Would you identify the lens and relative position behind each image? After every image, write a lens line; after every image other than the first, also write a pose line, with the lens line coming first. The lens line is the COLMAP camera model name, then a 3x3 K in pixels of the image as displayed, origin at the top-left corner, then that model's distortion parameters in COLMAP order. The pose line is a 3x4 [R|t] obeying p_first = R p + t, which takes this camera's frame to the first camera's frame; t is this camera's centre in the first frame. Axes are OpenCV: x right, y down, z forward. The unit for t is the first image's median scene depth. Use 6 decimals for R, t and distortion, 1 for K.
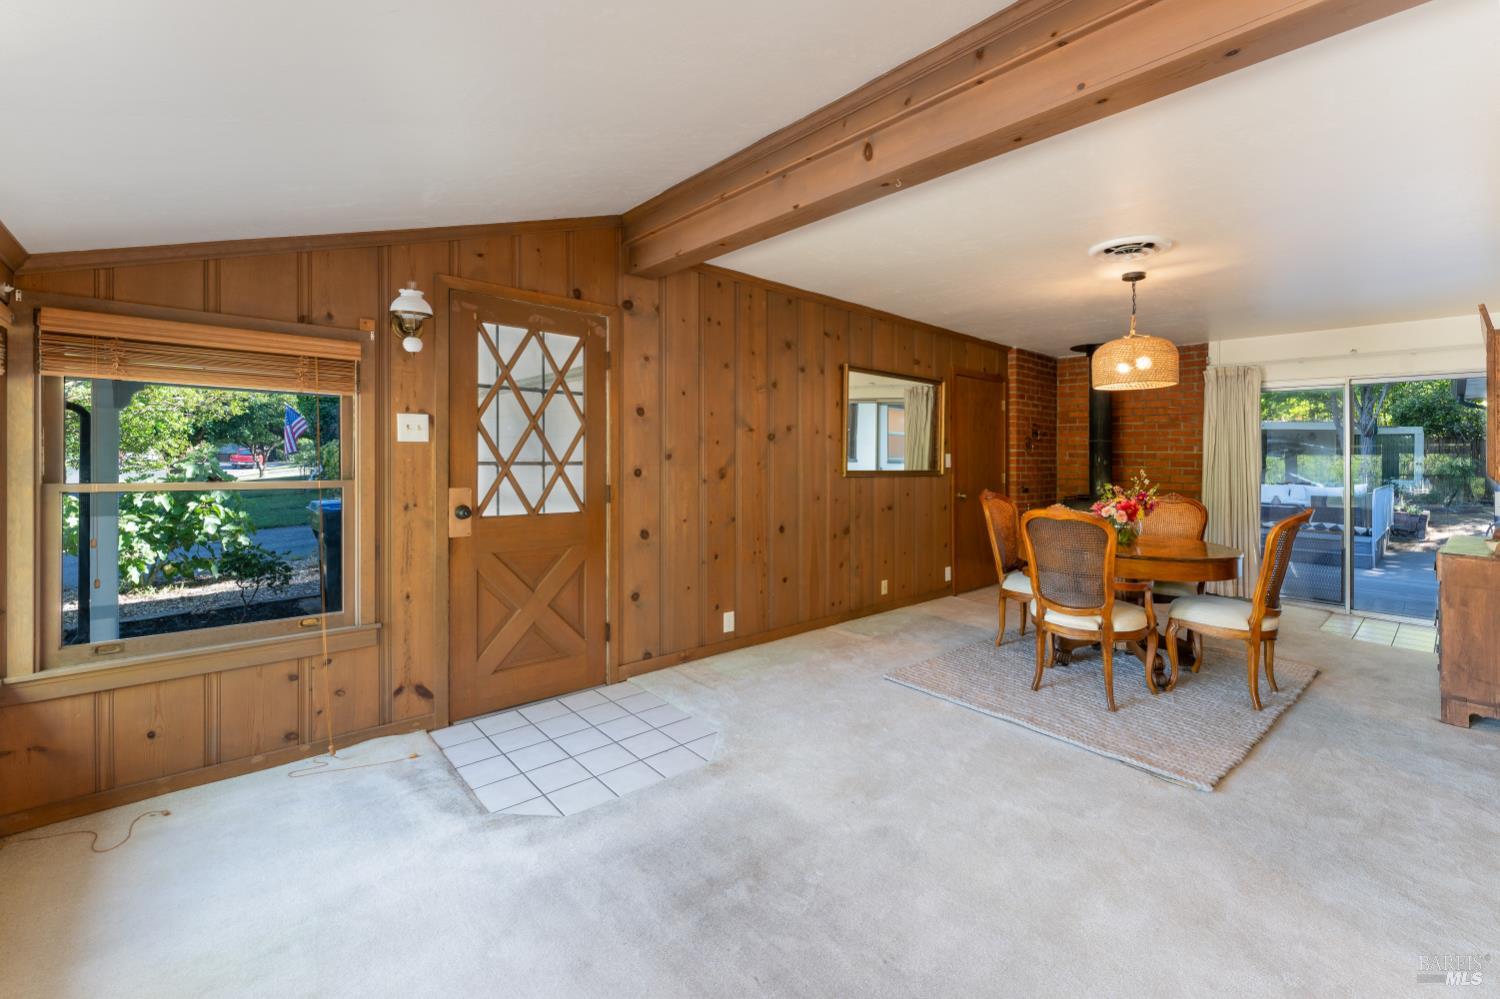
lens RADIAL K [[618.5, 0, 733.5], [0, 618.5, 463.1], [0, 0, 1]] dist [-0.000774, 0.000013]
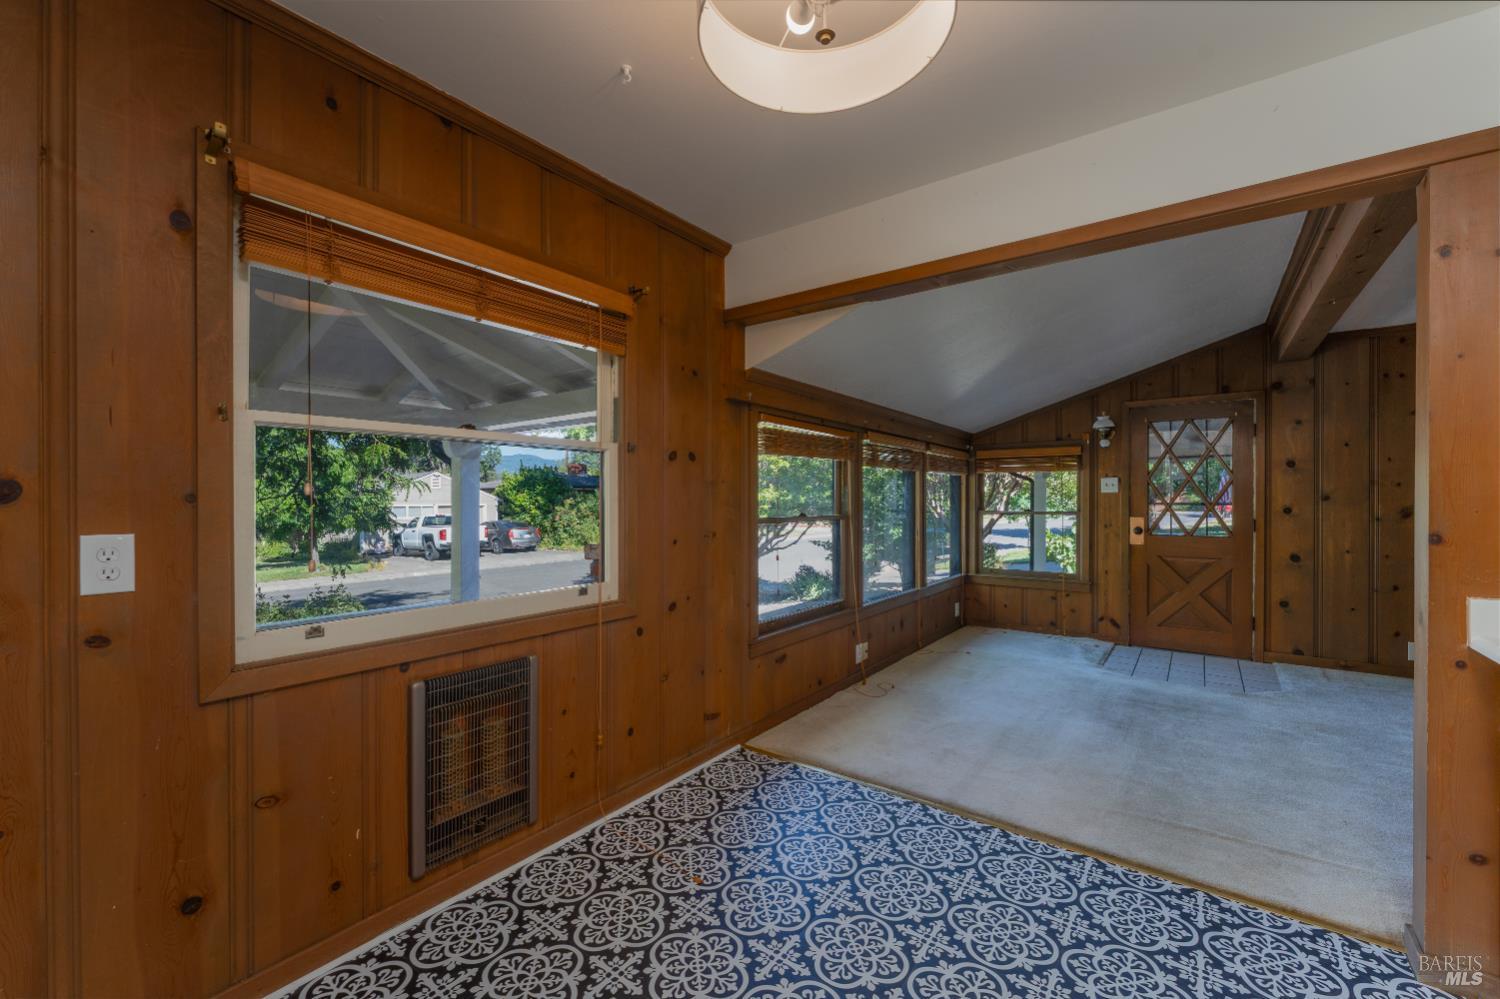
lens RADIAL K [[618.5, 0, 749.6], [0, 618.5, 506.6], [0, 0, 1]] dist [-0.000774, 0.000013]
pose [[0.213359, -0.002717, -0.976970, 1.112688], [-0.007016, 0.999966, -0.004313, 0.025966], [0.976949, 0.007775, 0.213332, -0.503870]]
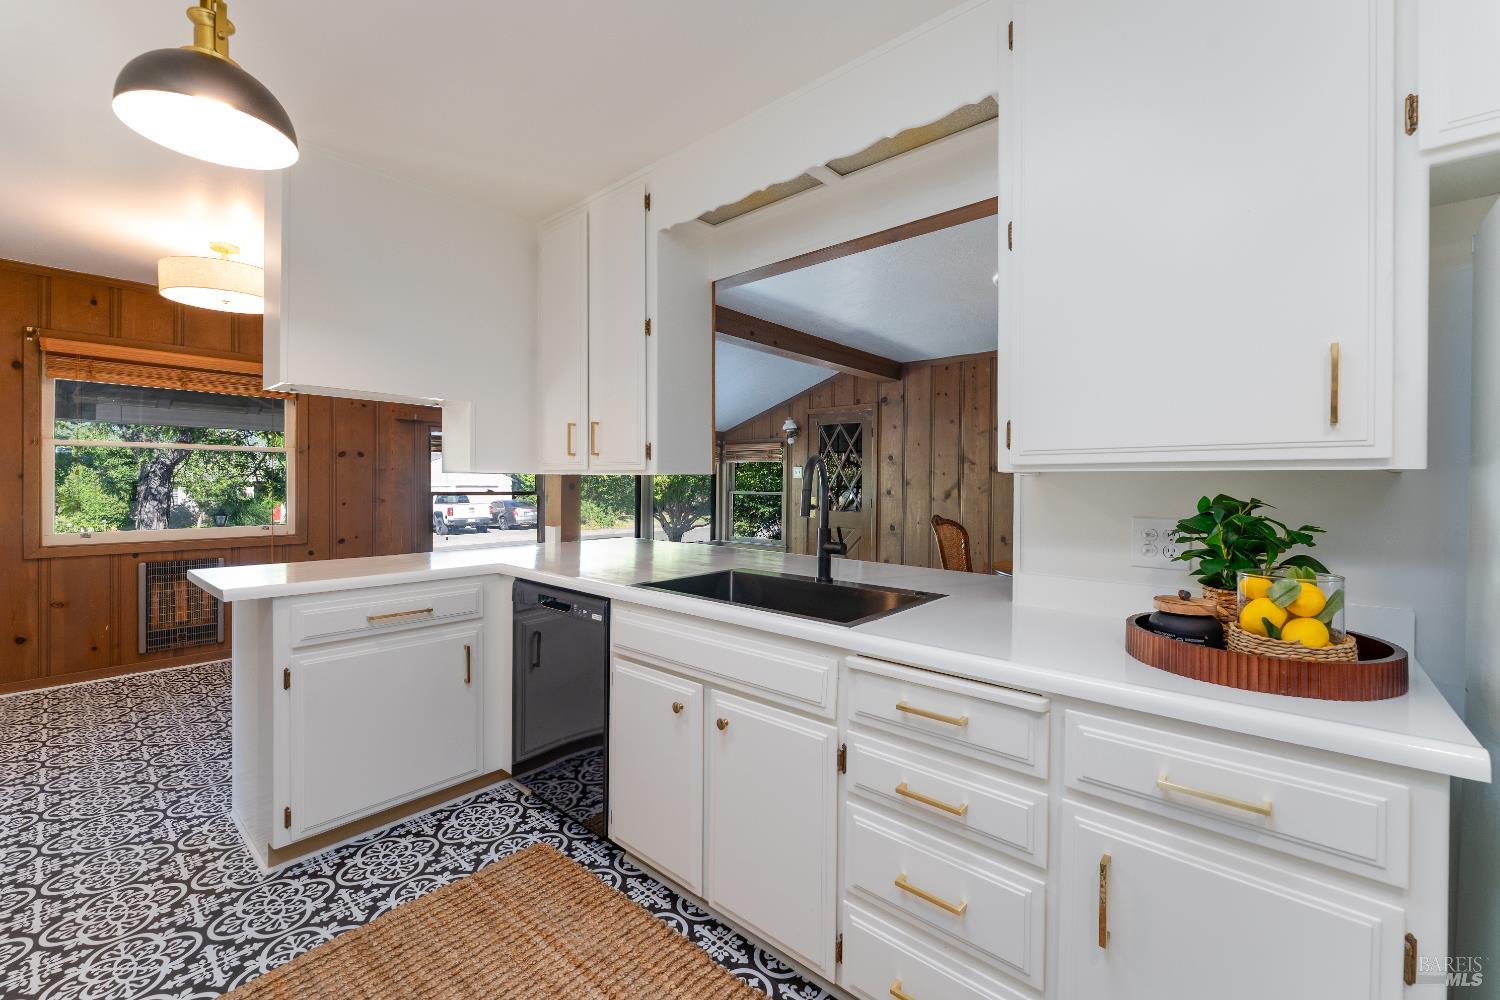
lens RADIAL K [[618.5, 0, 742.3], [0, 618.5, 490.9], [0, 0, 1]] dist [-0.000774, 0.000013]
pose [[0.132312, 0.001032, -0.991208, 1.948560], [-0.017404, 0.999848, -0.001282, 0.026061], [0.991055, 0.017421, 0.132310, 0.433732]]
